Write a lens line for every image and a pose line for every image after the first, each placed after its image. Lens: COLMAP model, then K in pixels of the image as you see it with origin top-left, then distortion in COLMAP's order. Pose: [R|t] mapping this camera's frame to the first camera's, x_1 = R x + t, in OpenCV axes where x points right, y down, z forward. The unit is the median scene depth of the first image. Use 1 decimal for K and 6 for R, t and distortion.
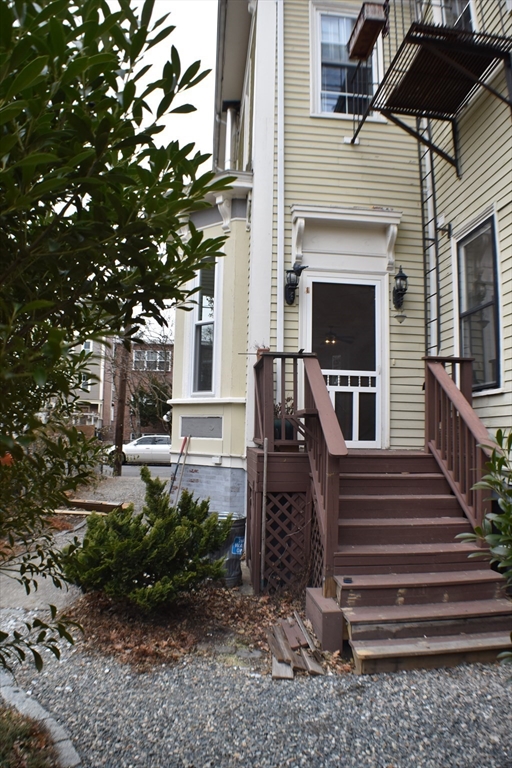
lens RADIAL K [[549.8, 0, 245.5], [0, 549.8, 383.0], [0, 0, 1]] dist [-0.196047, 0.047586]
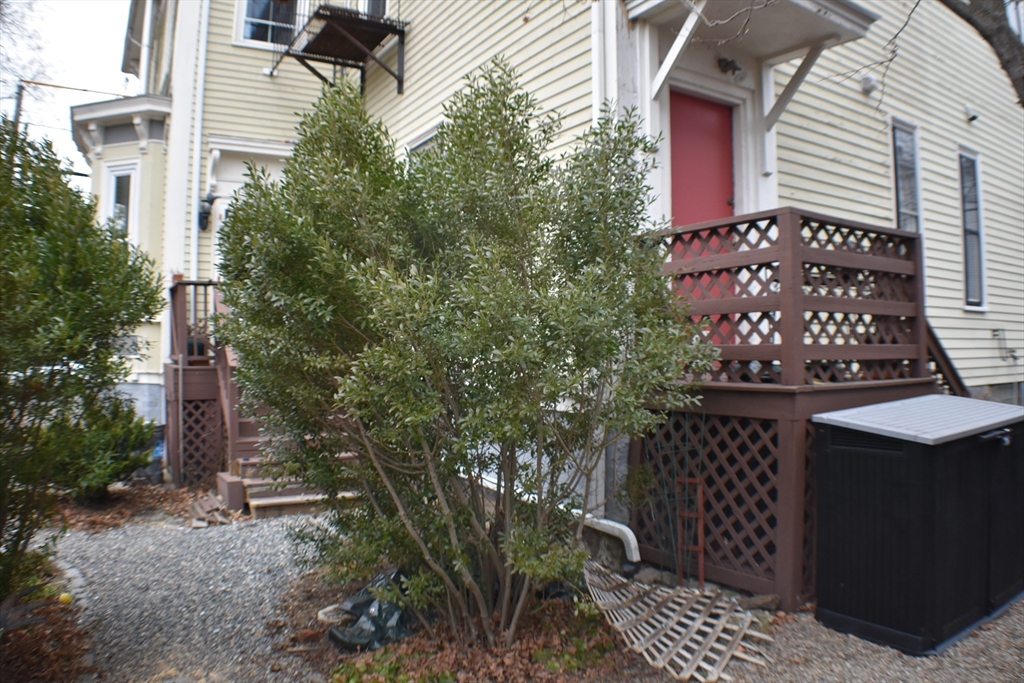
lens RADIAL K [[733.1, 0, 512.0], [0, 733.1, 341.5], [0, 0, 1]] dist [-0.196047, 0.047586]
pose [[0.889299, -0.018323, 0.456958, -0.018996], [-0.021040, 0.996500, 0.080905, -0.064915], [-0.456841, -0.081563, 0.885801, -0.659332]]
